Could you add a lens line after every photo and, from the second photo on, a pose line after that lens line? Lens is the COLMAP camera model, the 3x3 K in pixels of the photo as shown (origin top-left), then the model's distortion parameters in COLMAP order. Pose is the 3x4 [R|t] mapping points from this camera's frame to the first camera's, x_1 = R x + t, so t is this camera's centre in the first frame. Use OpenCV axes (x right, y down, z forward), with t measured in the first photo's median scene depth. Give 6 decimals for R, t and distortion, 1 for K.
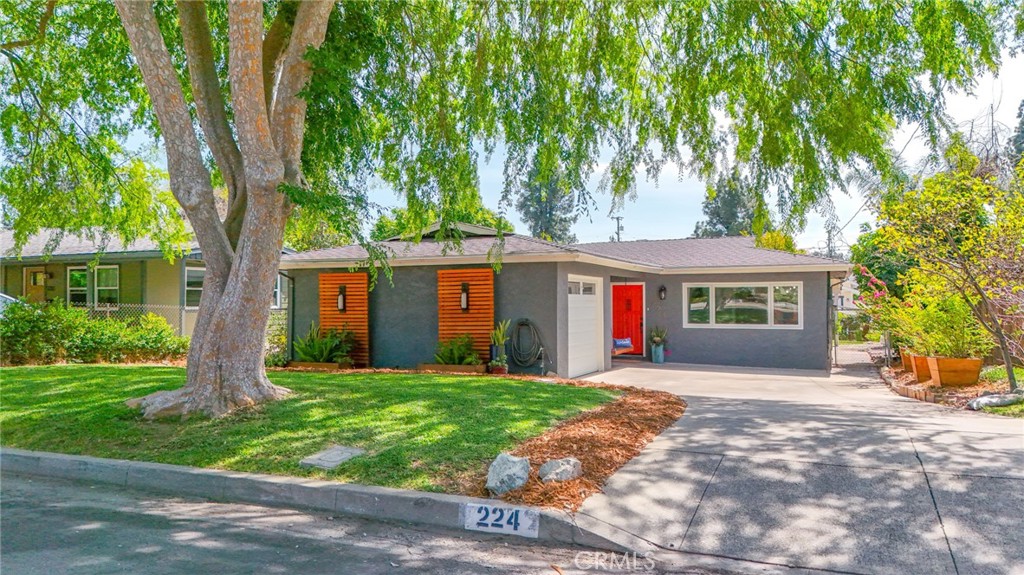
lens RADIAL K [[752.6, 0, 510.9], [0, 752.6, 284.4], [0, 0, 1]] dist [0.069722, -0.063103]
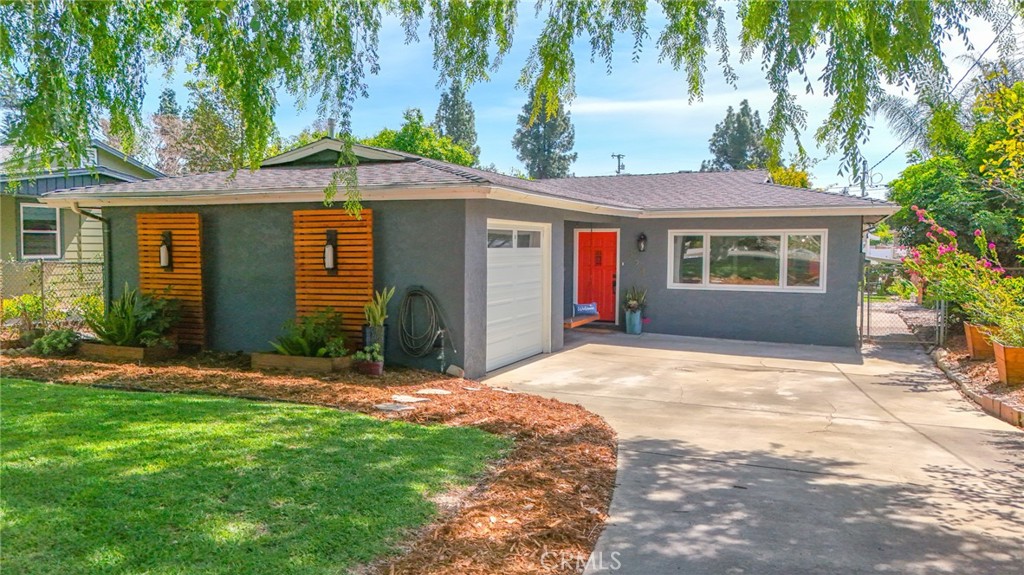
lens RADIAL K [[752.6, 0, 513.4], [0, 752.6, 288.1], [0, 0, 1]] dist [0.069722, -0.063103]
pose [[0.999968, 0.007311, -0.003354, 0.106194], [-0.007007, 0.996514, 0.083126, -0.008044], [0.003950, -0.083100, 0.996533, 0.338723]]
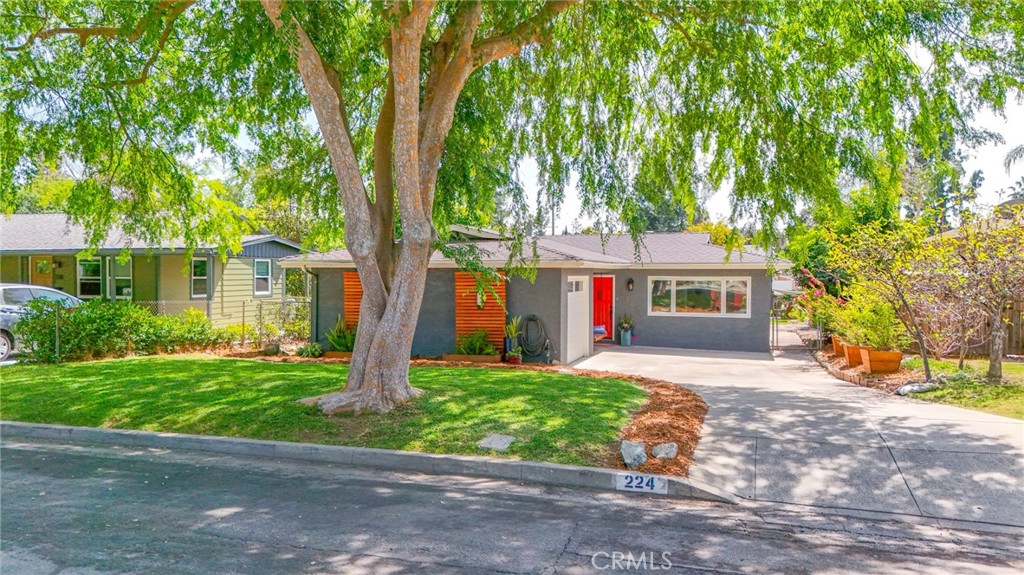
lens RADIAL K [[752.6, 0, 511.6], [0, 752.6, 286.7], [0, 0, 1]] dist [0.069722, -0.063103]
pose [[0.994774, 0.004344, 0.102009, -0.135318], [-0.008985, 0.998943, 0.045078, -0.051307], [-0.101705, -0.045759, 0.993762, -0.161473]]
